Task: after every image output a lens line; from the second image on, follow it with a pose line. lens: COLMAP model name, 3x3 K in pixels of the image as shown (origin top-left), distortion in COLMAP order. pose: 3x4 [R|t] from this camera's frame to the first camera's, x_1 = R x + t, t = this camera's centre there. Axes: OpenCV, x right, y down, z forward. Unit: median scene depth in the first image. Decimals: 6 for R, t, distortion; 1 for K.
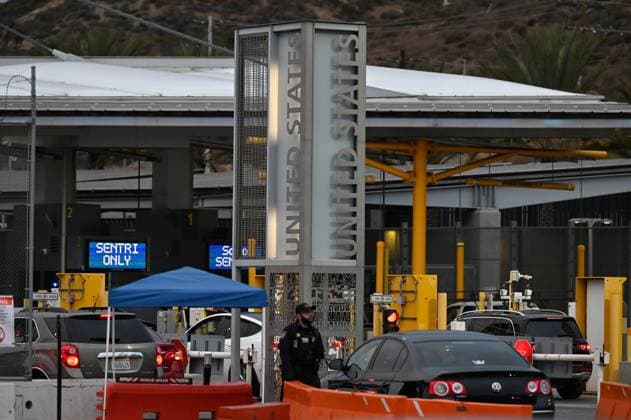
lens RADIAL K [[2141.9, 0, 315.5], [0, 2141.9, 210.0], [0, 0, 1]] dist [-0.030589, 0.507657]
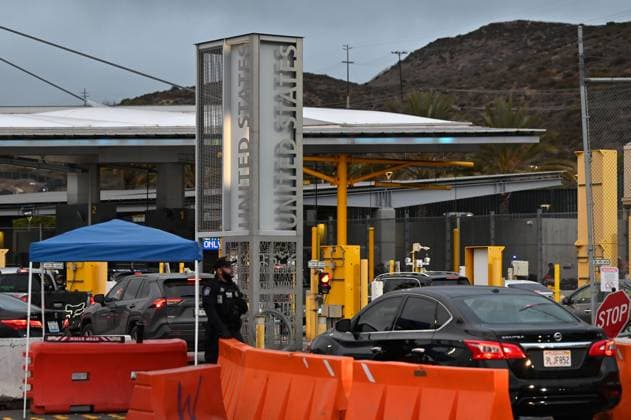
lens RADIAL K [[2550.7, 0, 315.5], [0, 2550.7, 210.0], [0, 0, 1]] dist [-0.175484, -2.583891]
pose [[0.999552, -0.011129, 0.027797, -0.011836], [0.010346, 0.999551, 0.028136, -0.033806], [-0.028098, -0.027835, 0.999218, -0.518785]]
